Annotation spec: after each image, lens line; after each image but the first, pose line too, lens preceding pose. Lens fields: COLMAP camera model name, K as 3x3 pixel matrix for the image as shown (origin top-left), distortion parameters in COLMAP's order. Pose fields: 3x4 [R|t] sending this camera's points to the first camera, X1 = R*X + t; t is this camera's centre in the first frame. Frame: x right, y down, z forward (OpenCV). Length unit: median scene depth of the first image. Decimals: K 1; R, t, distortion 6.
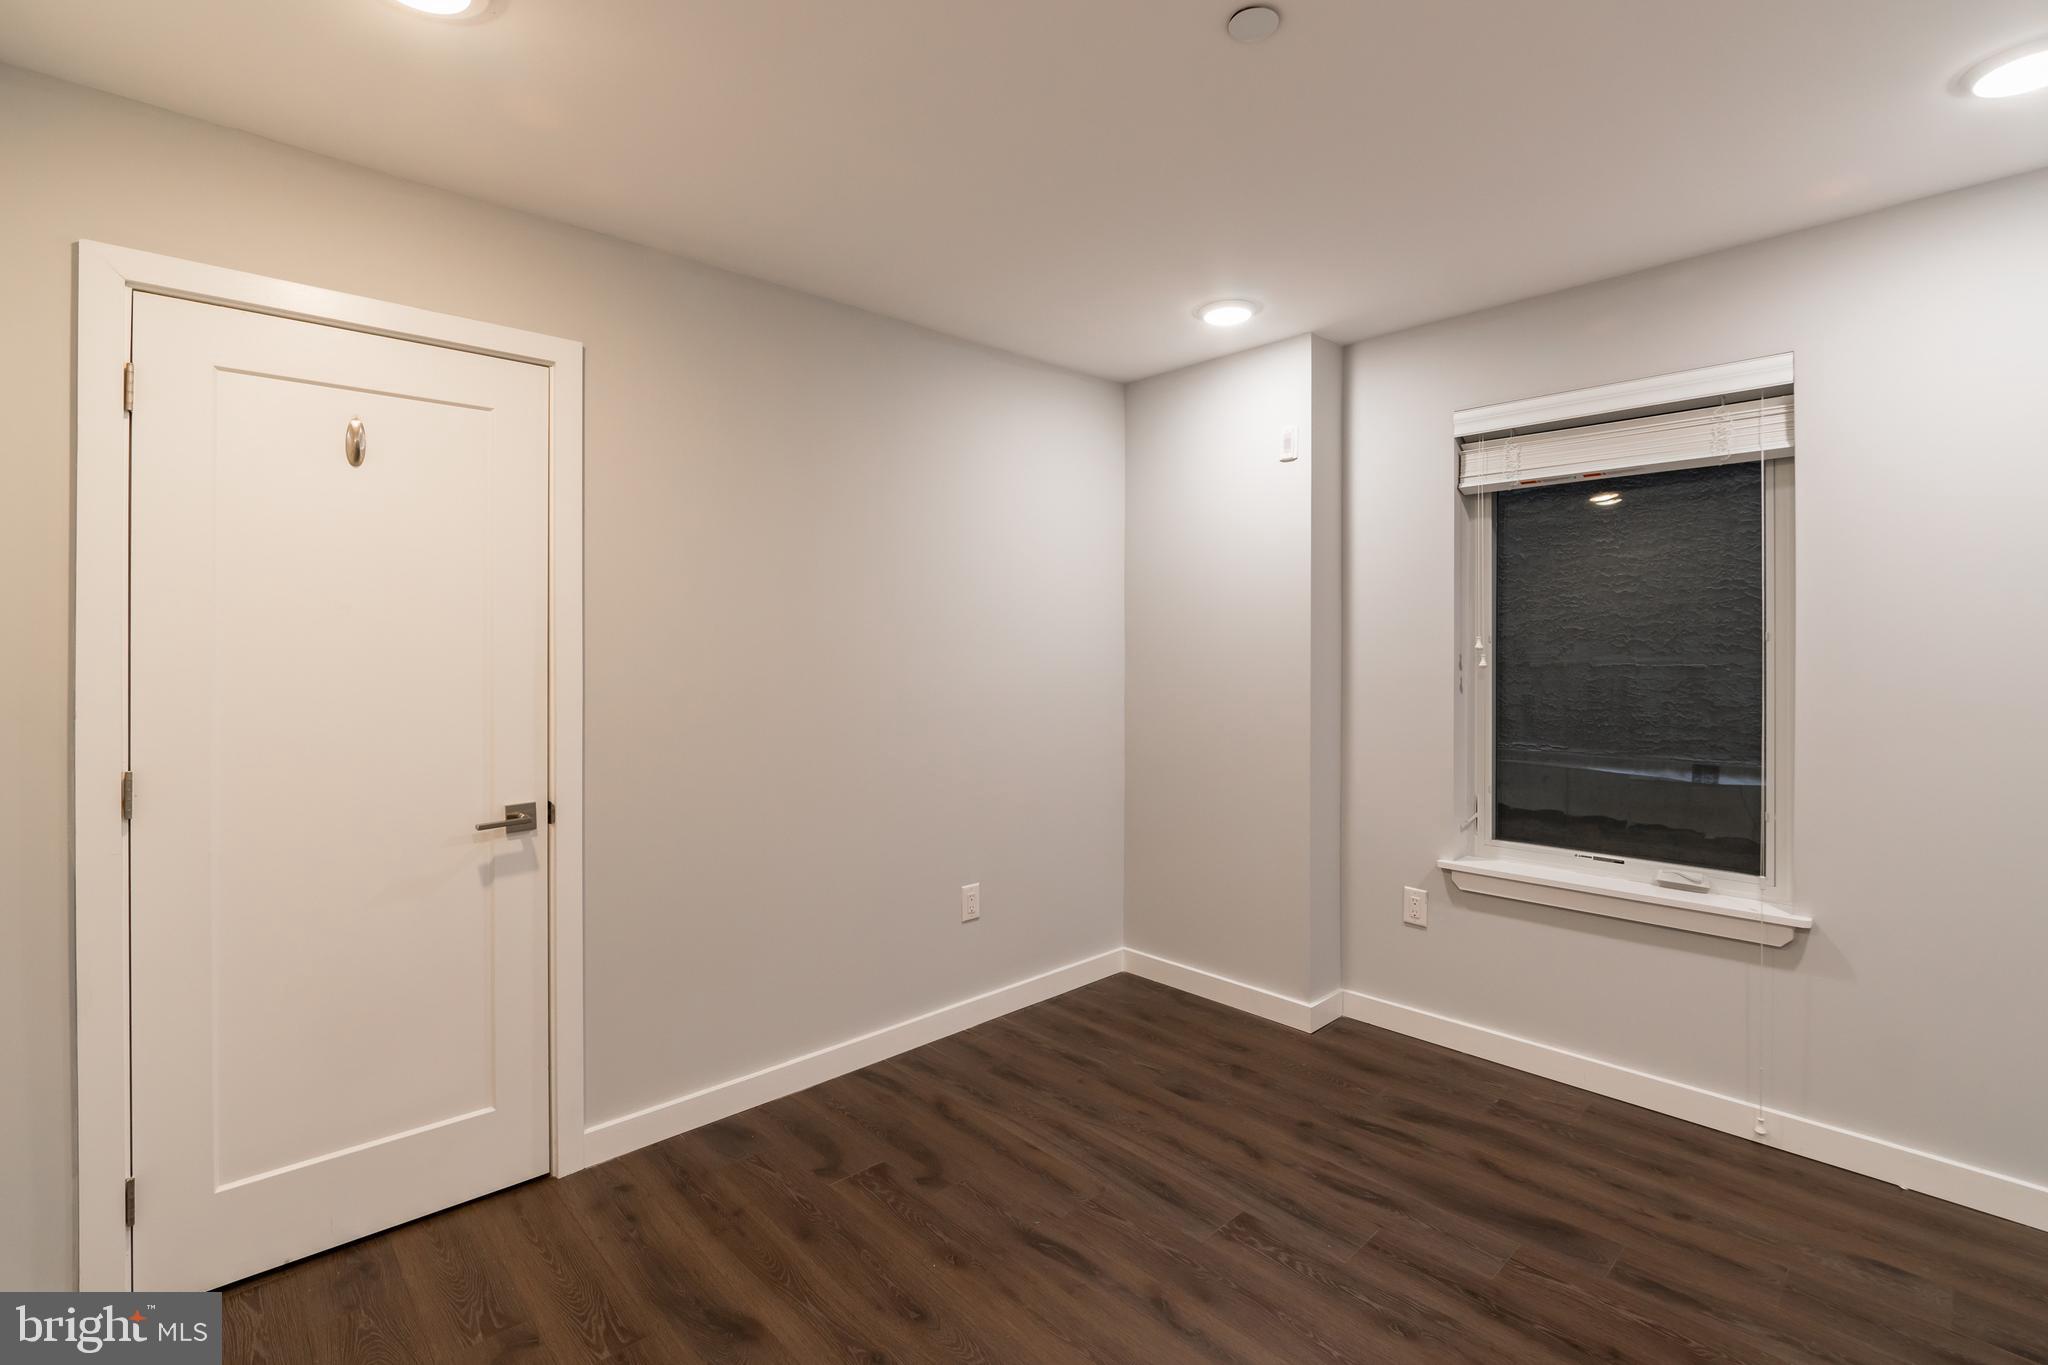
lens RADIAL K [[934.3, 0, 1021.6], [0, 934.3, 641.6], [0, 0, 1]] dist [-0.001368, -0.000371]
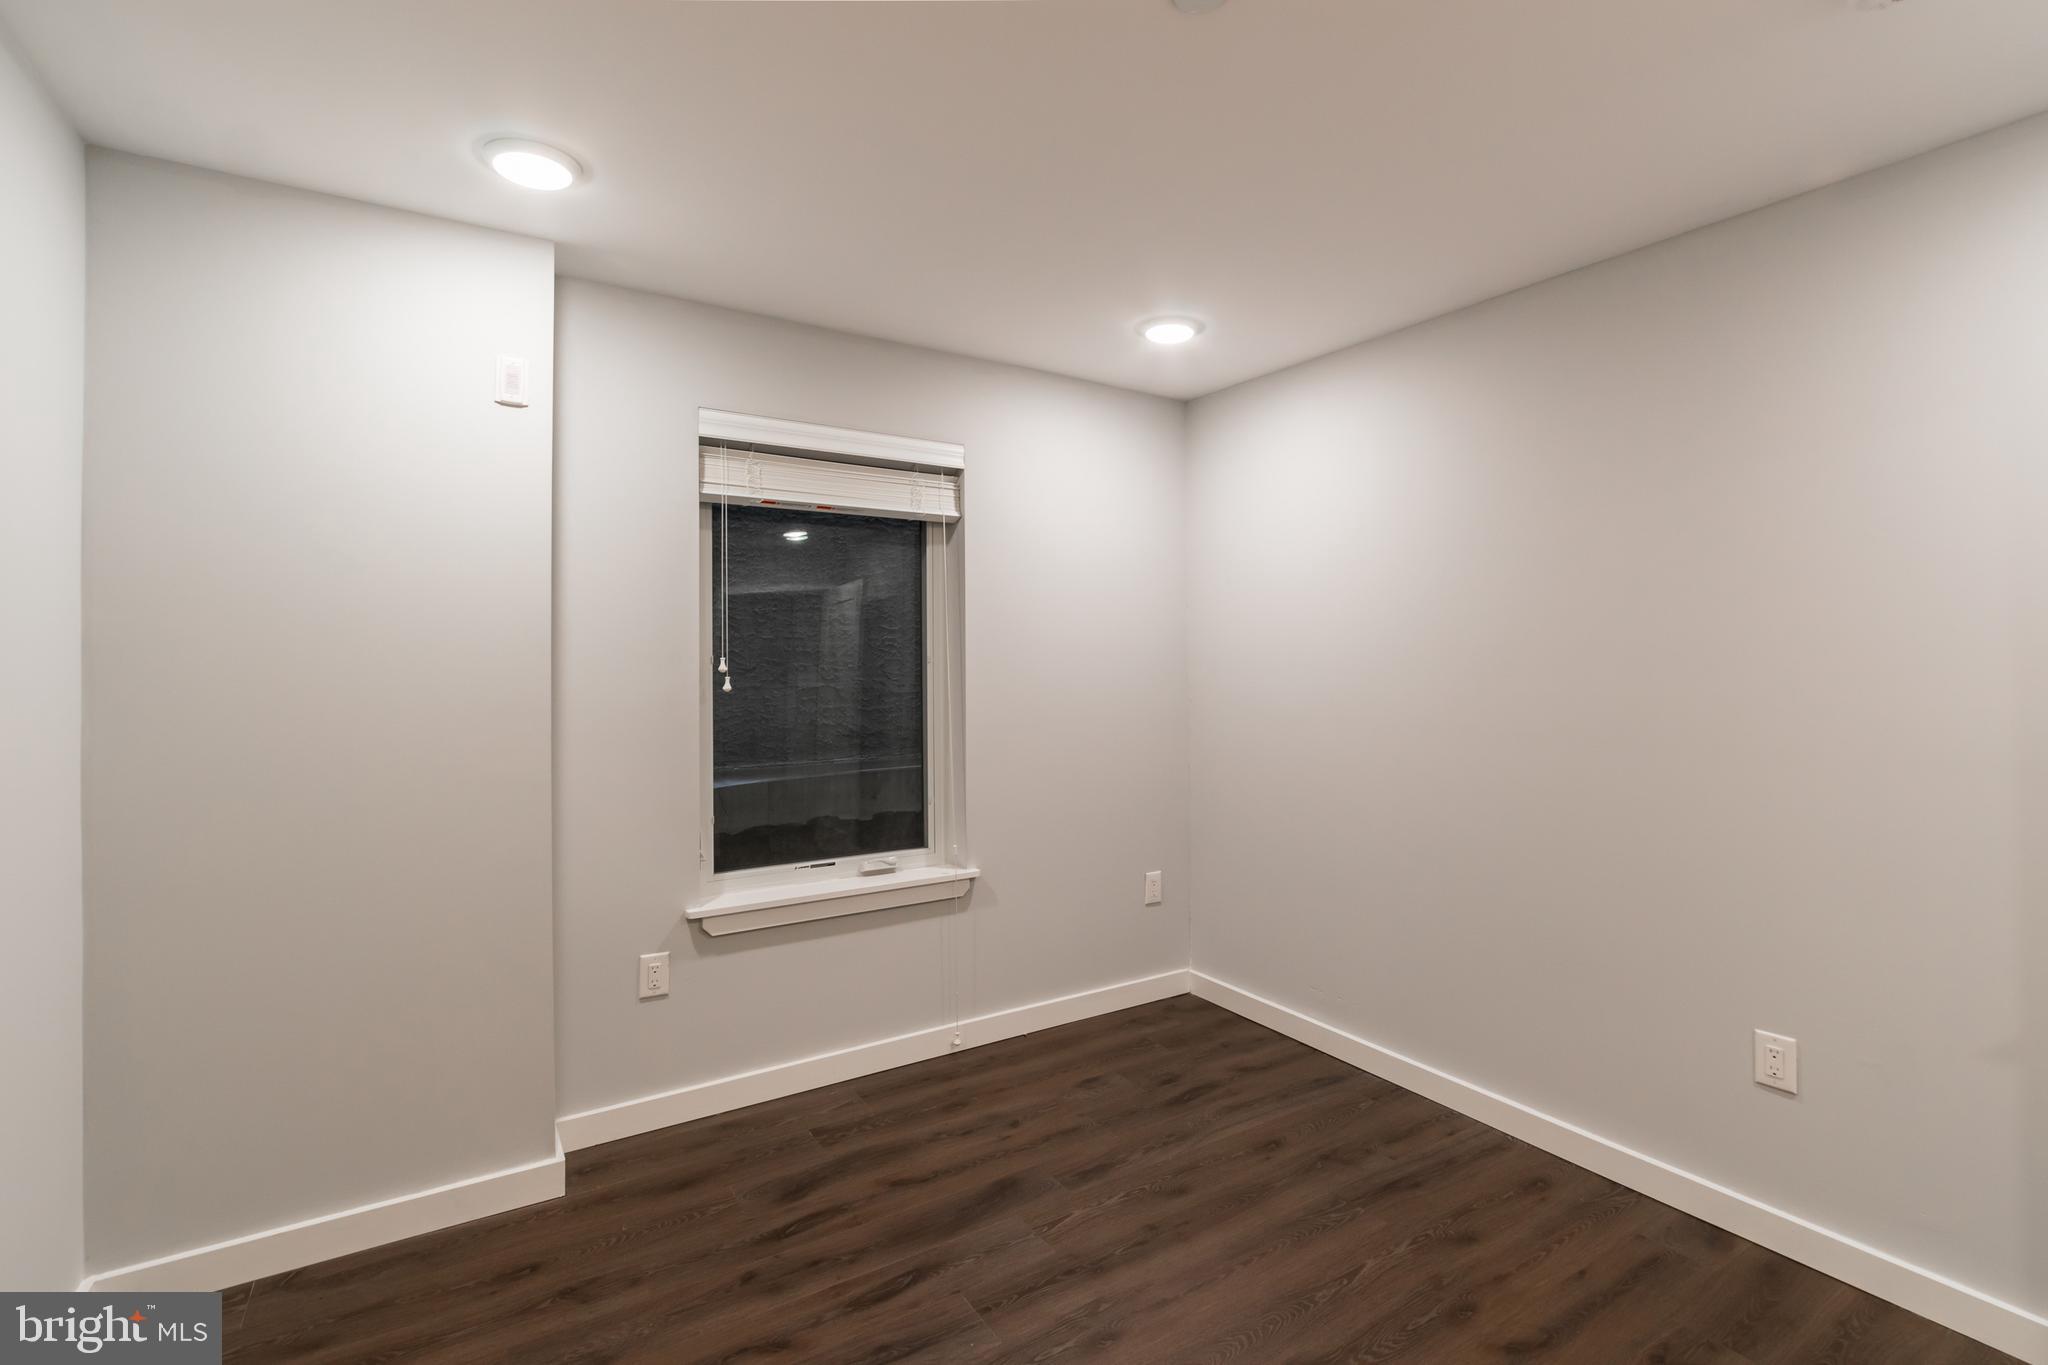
lens RADIAL K [[919.9, 0, 1020.0], [0, 919.9, 655.2], [0, 0, 1]] dist [-0.015980, -0.000022]
pose [[0.175198, 0.011768, 0.984463, -0.422565], [-0.002134, 0.999931, -0.011574, 0.003212], [-0.984531, -0.000073, 0.175211, 0.652790]]
